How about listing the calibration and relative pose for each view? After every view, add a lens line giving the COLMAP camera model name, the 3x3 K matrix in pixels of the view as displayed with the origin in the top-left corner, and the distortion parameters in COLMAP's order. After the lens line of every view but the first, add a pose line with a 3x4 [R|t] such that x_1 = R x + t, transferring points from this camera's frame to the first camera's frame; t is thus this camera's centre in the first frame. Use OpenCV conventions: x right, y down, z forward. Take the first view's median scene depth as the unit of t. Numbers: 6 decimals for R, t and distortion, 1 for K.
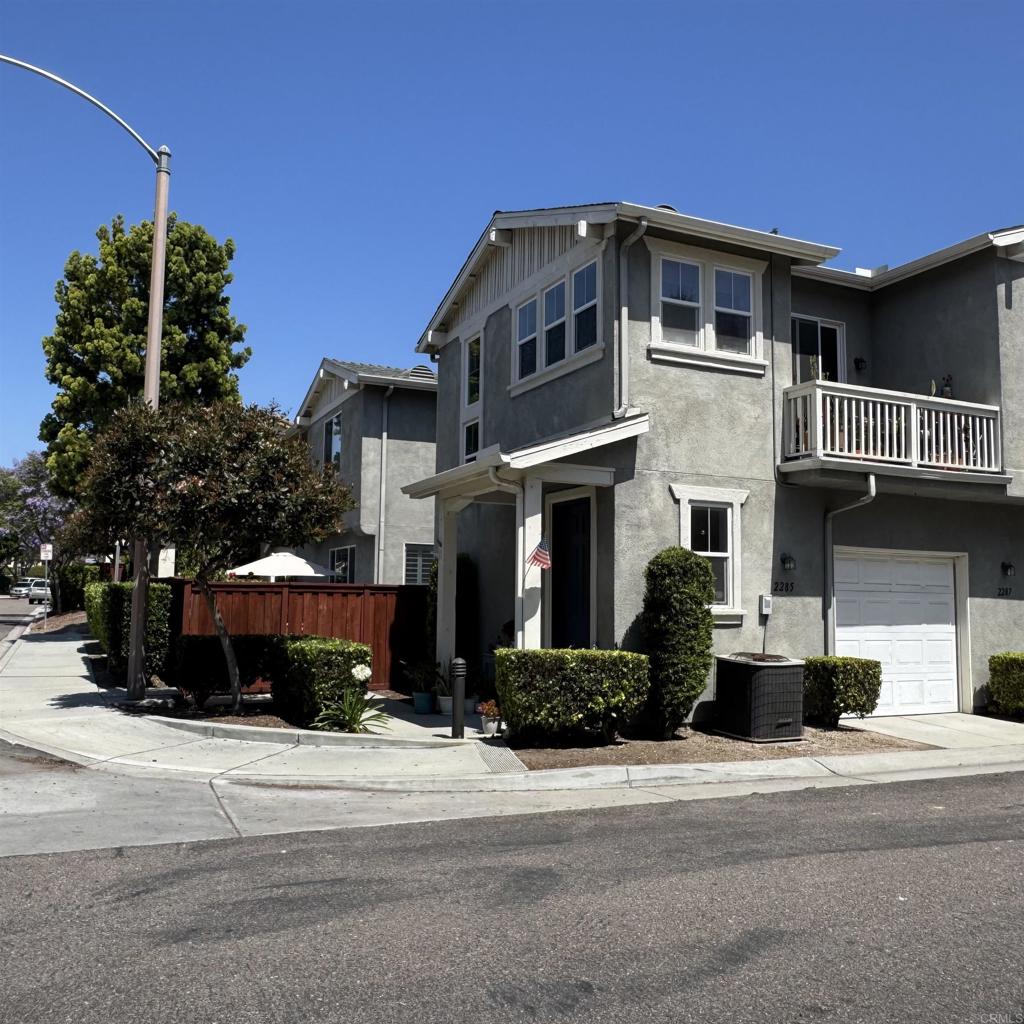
lens RADIAL K [[936.7, 0, 512.0], [0, 936.7, 512.0], [0, 0, 1]] dist [-0.006184, -0.005995]
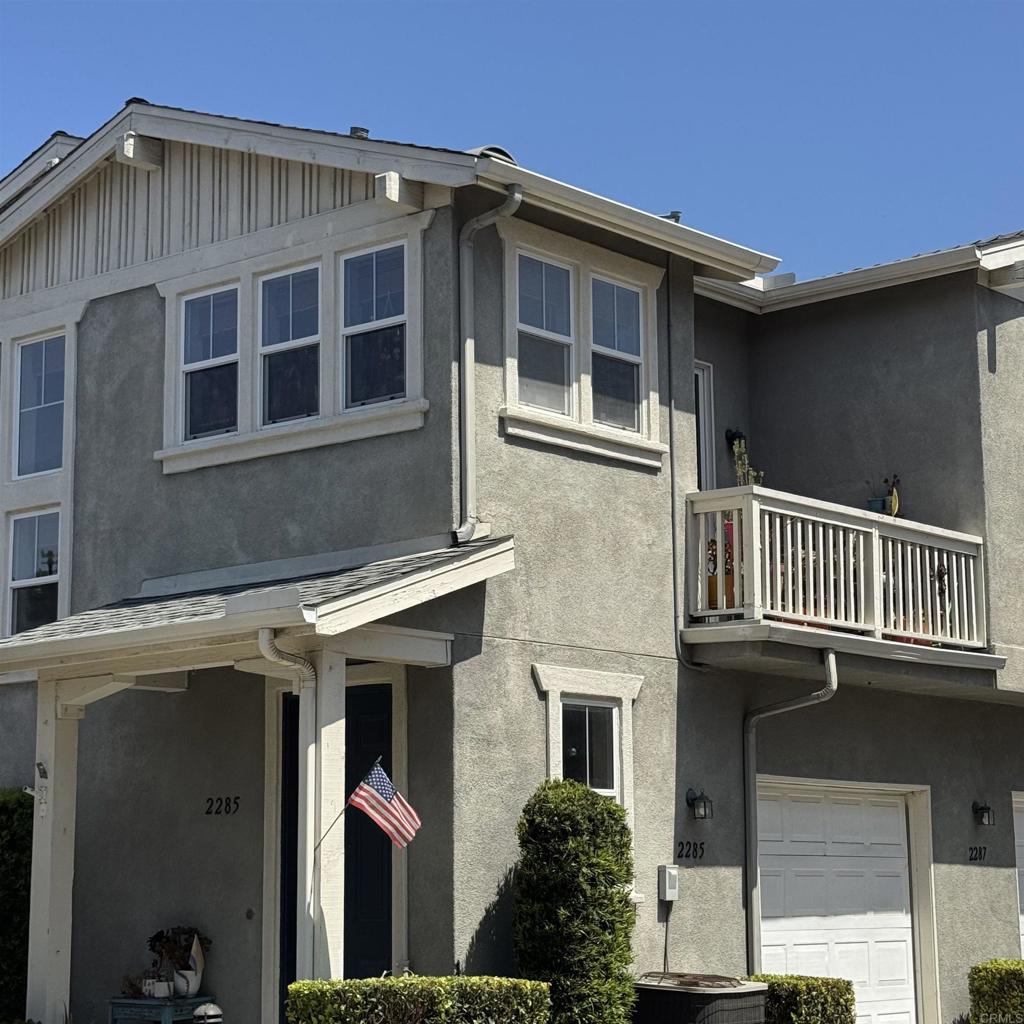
lens RADIAL K [[2153.8, 0, 512.0], [0, 2153.8, 512.0], [0, 0, 1]] dist [0.148209, 0.174055]
pose [[0.912611, 0.048059, 0.405994, -0.345787], [-0.020136, 0.997145, -0.072773, -0.025277], [-0.408333, 0.058238, 0.910973, -0.146231]]
